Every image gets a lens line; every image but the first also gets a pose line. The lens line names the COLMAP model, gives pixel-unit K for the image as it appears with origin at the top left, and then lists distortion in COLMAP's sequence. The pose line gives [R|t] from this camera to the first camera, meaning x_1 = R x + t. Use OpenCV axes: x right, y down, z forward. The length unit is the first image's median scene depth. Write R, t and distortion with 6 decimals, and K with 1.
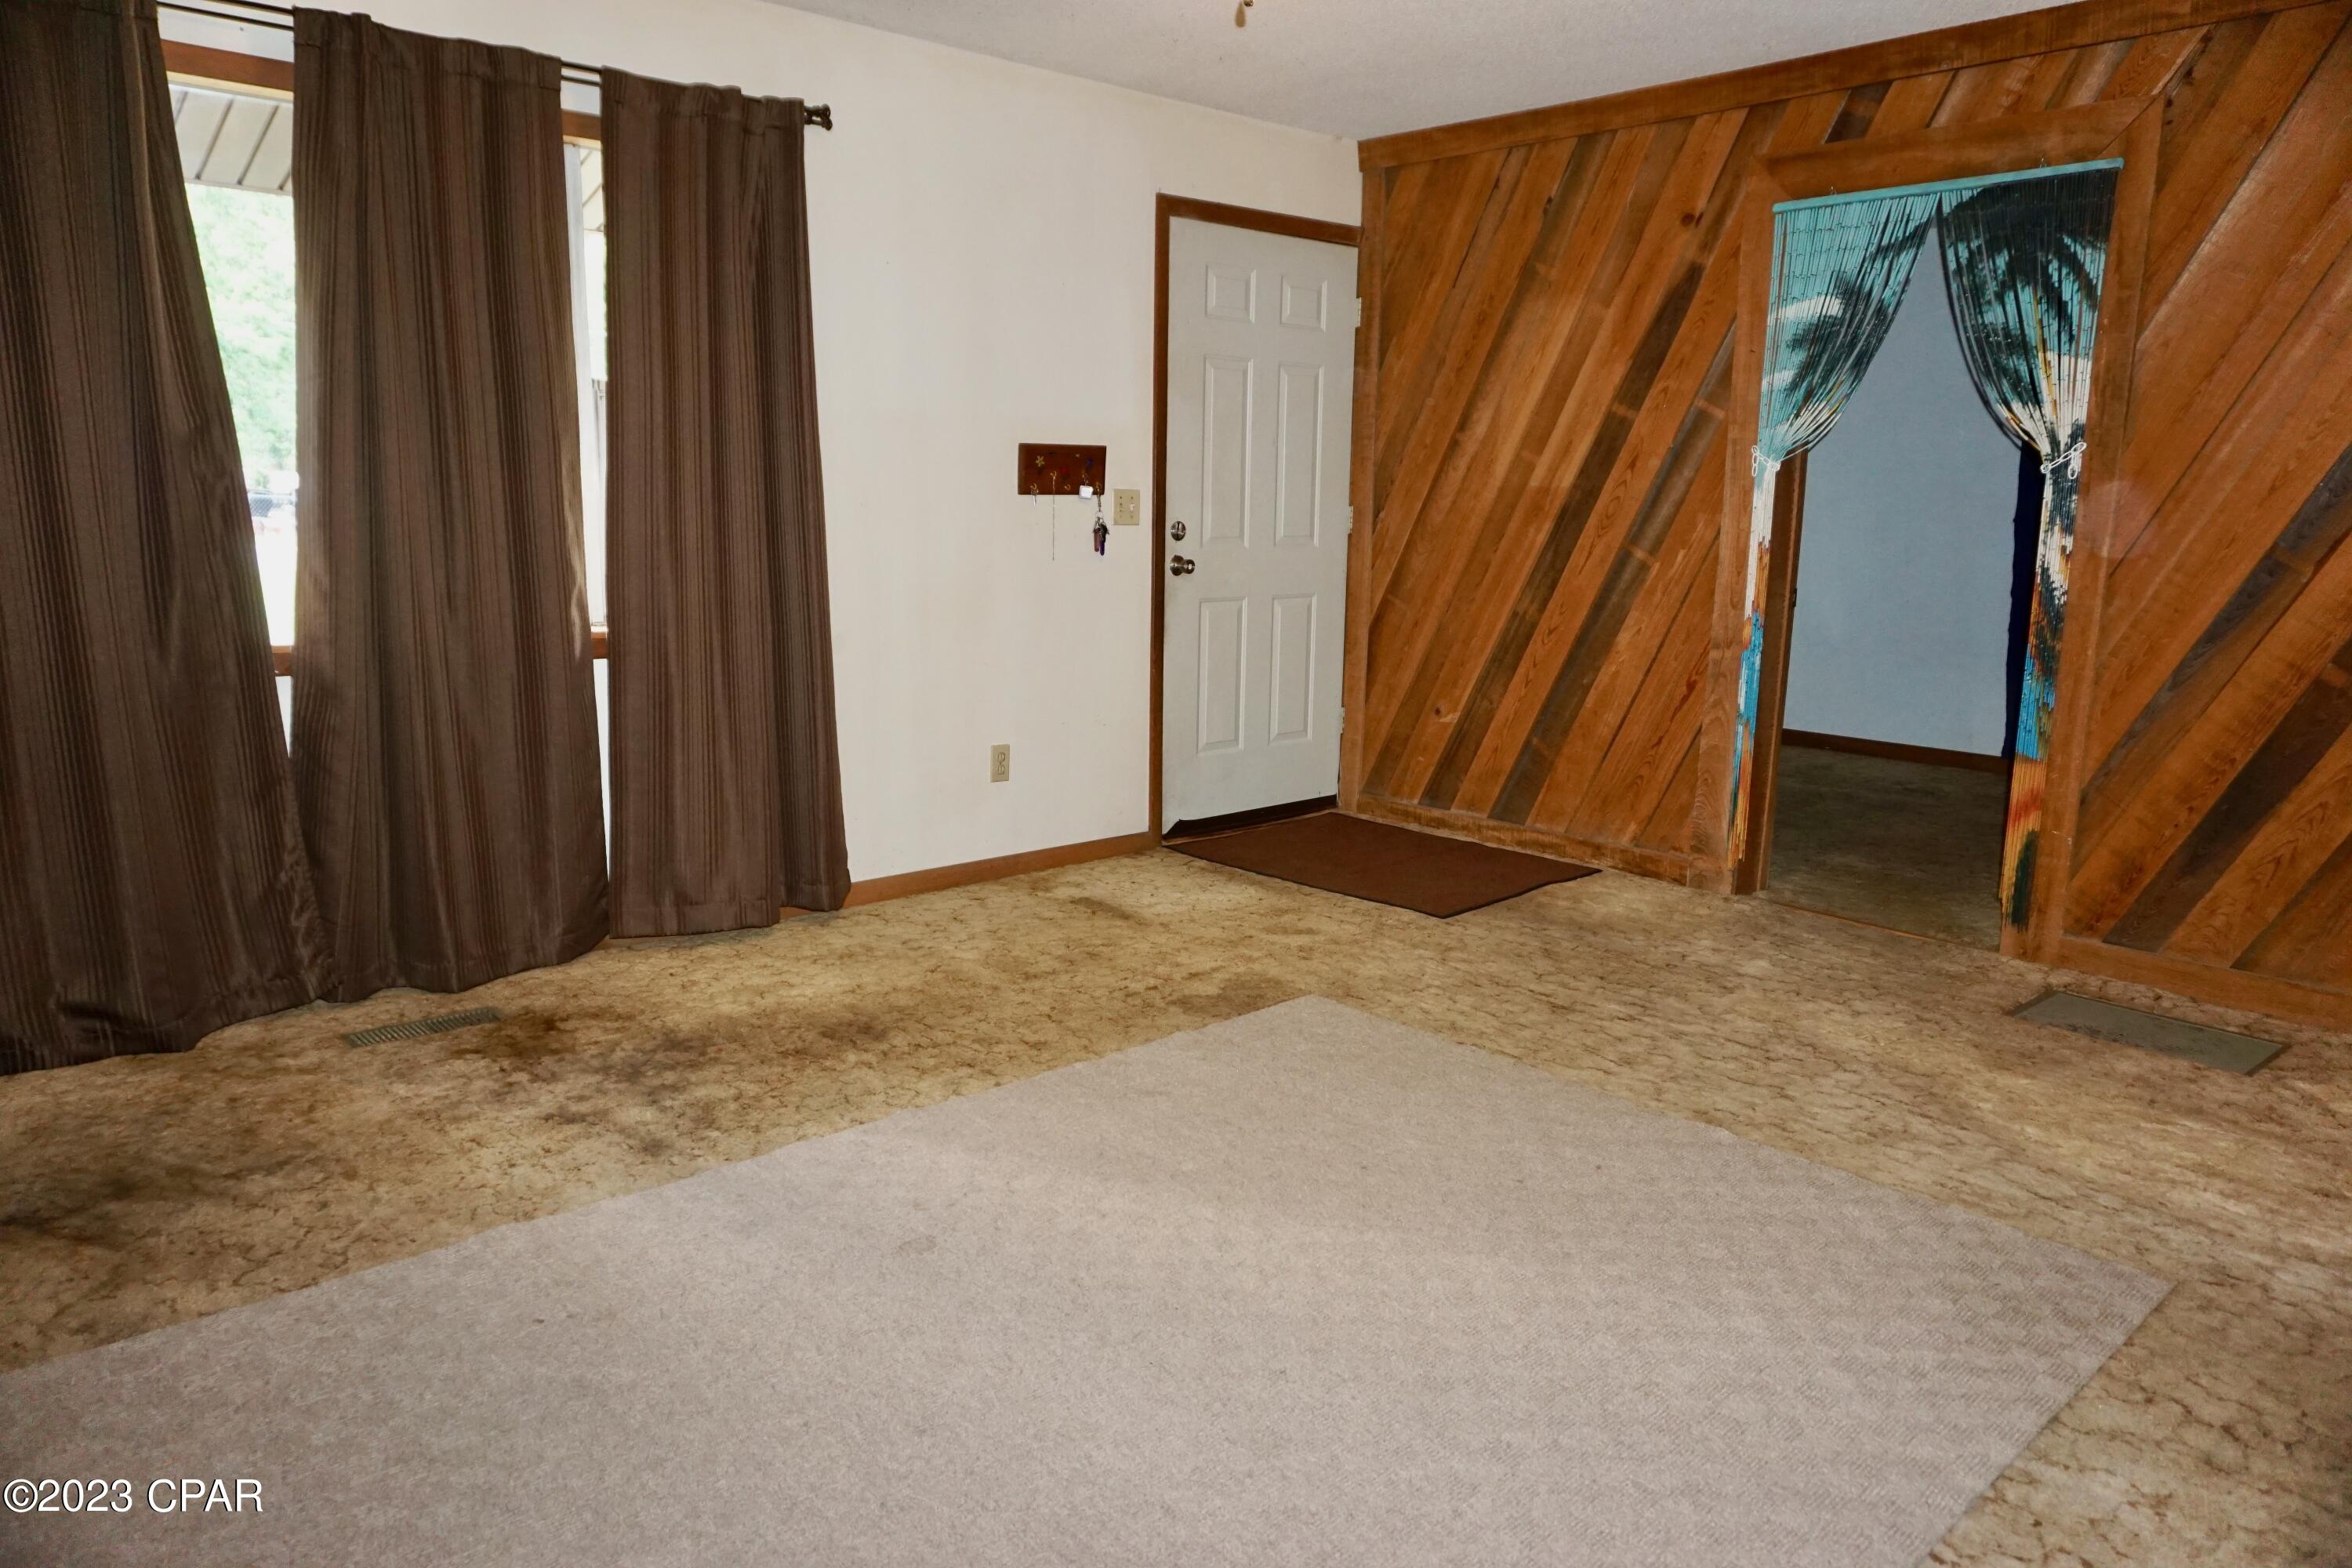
lens RADIAL K [[1558.5, 0, 1175.1], [0, 1558.5, 779.1], [0, 0, 1]] dist [-0.056502, 0.041131]
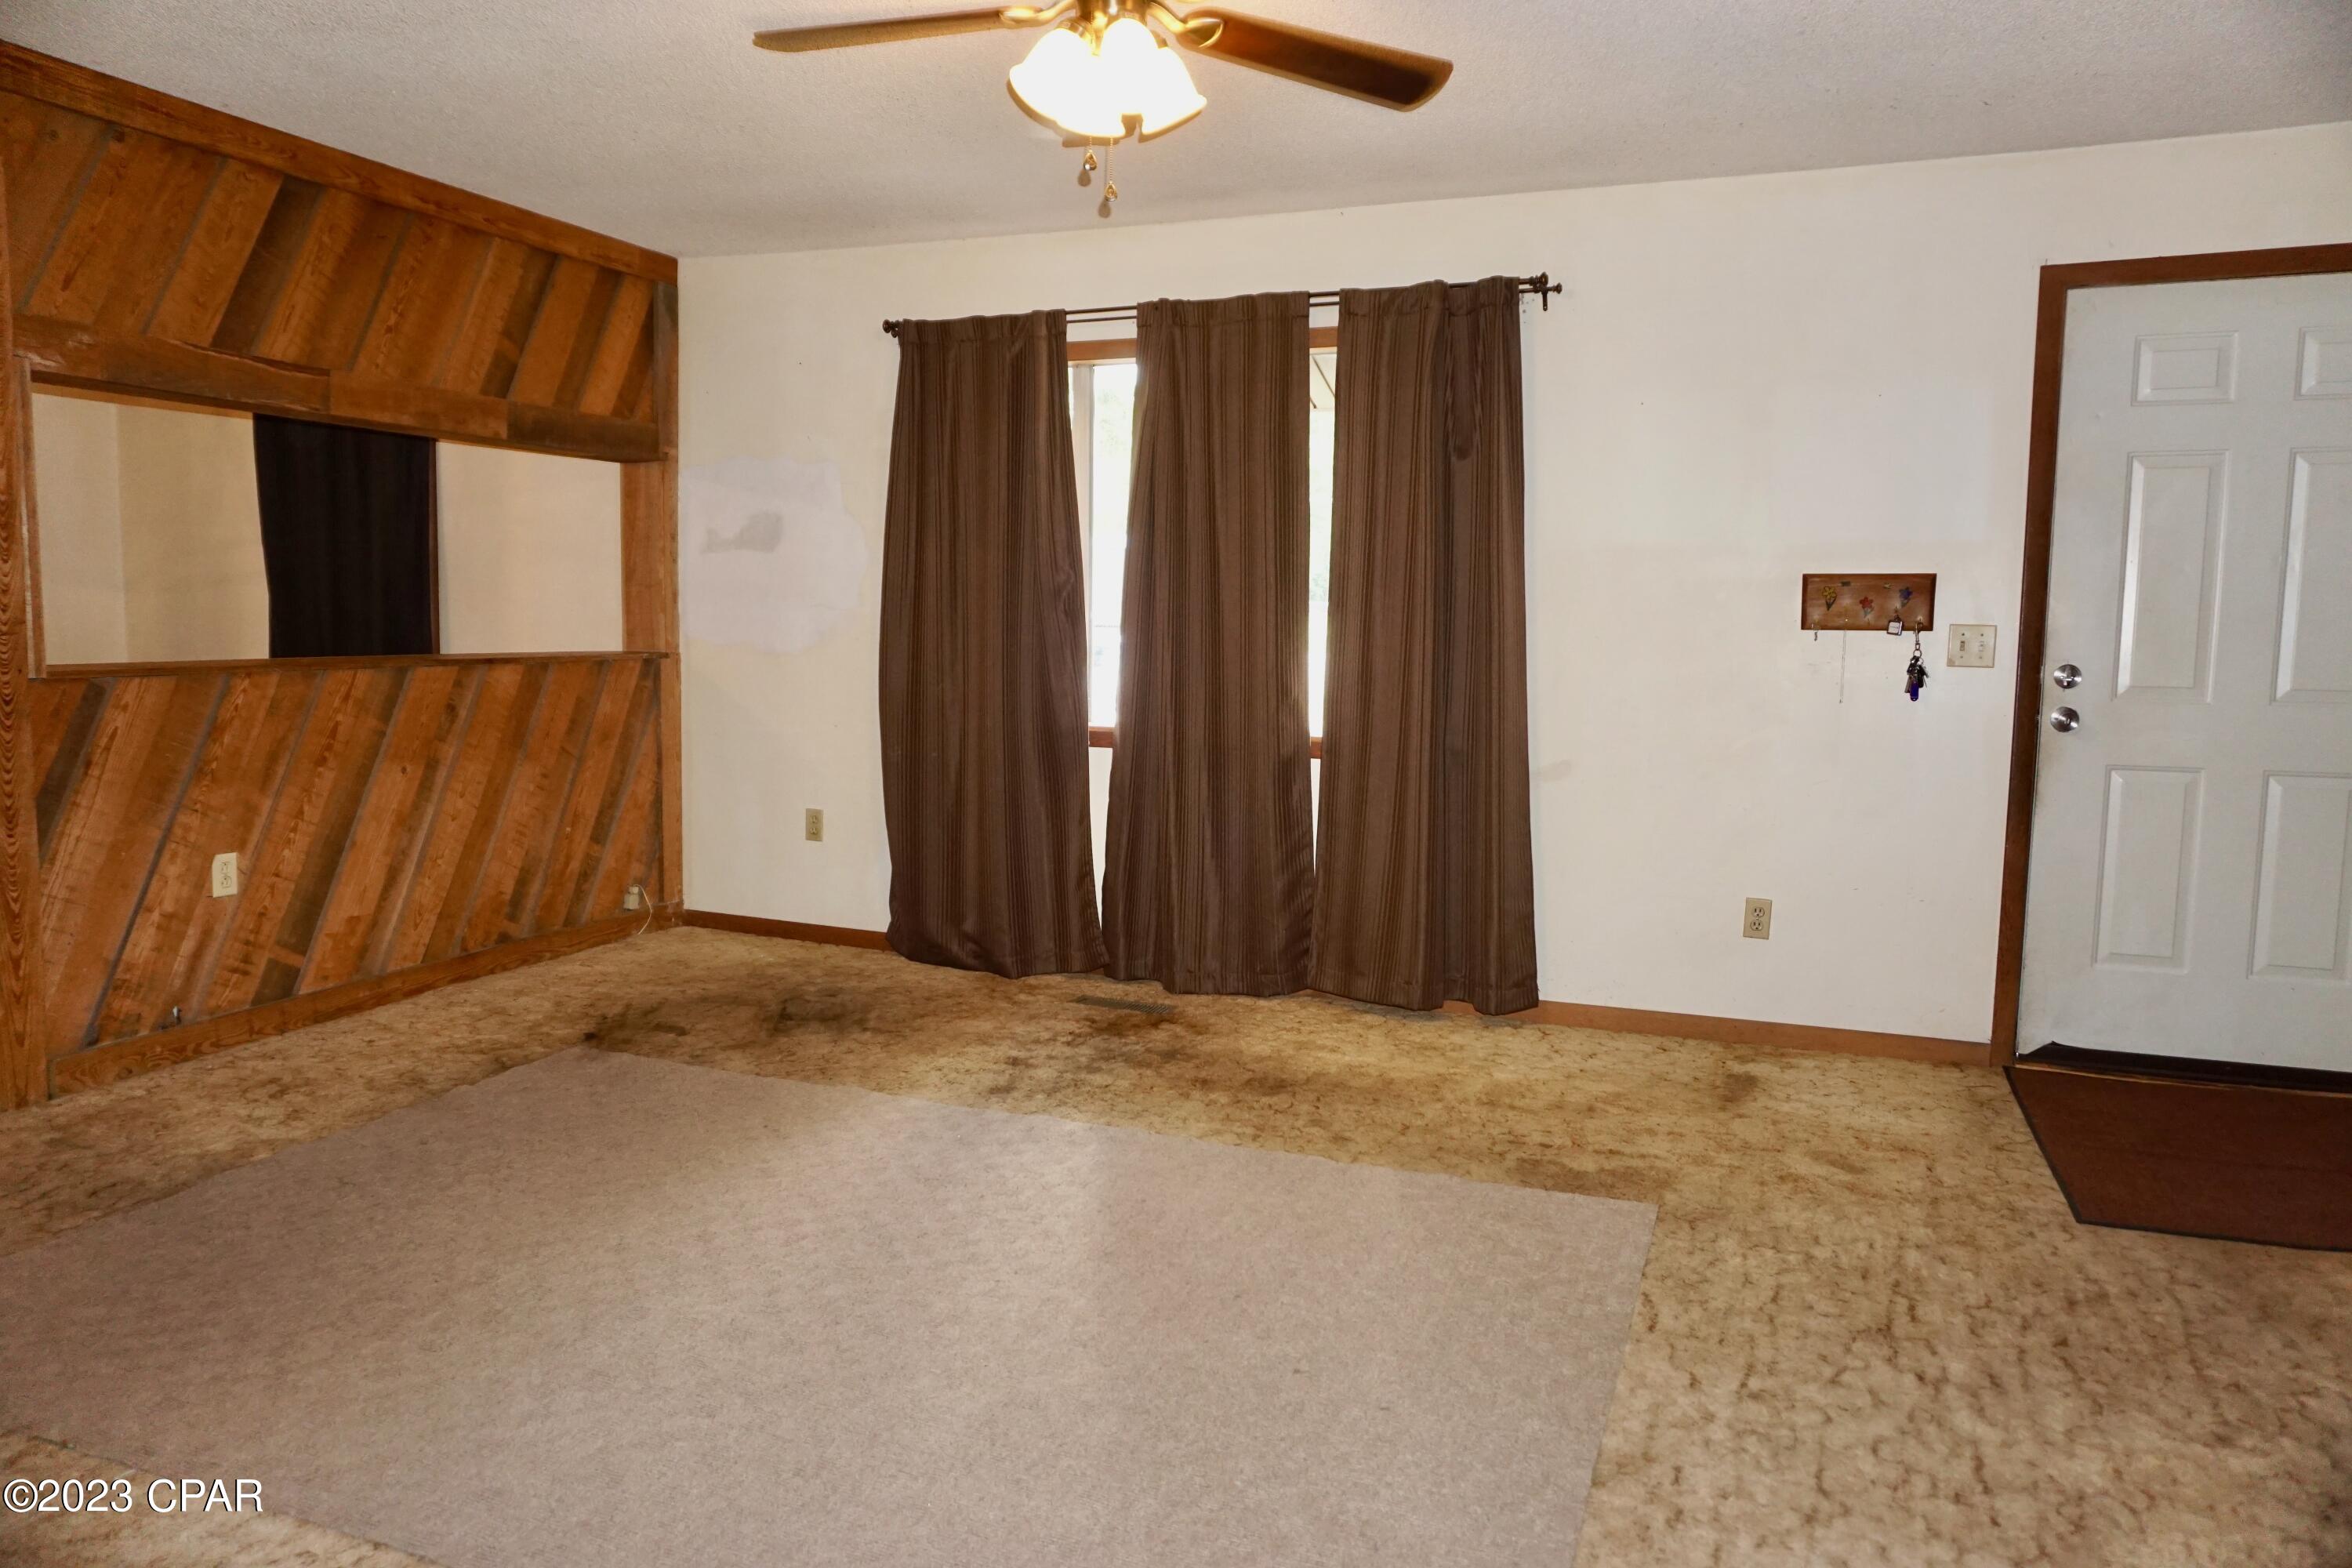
lens RADIAL K [[1558.5, 0, 1179.0], [0, 1558.5, 776.4], [0, 0, 1]] dist [-0.056502, 0.041131]
pose [[0.436699, 0.080066, -0.896038, 0.691052], [-0.167429, 0.985863, 0.006493, -0.052395], [0.883890, 0.147188, 0.443931, 0.352645]]
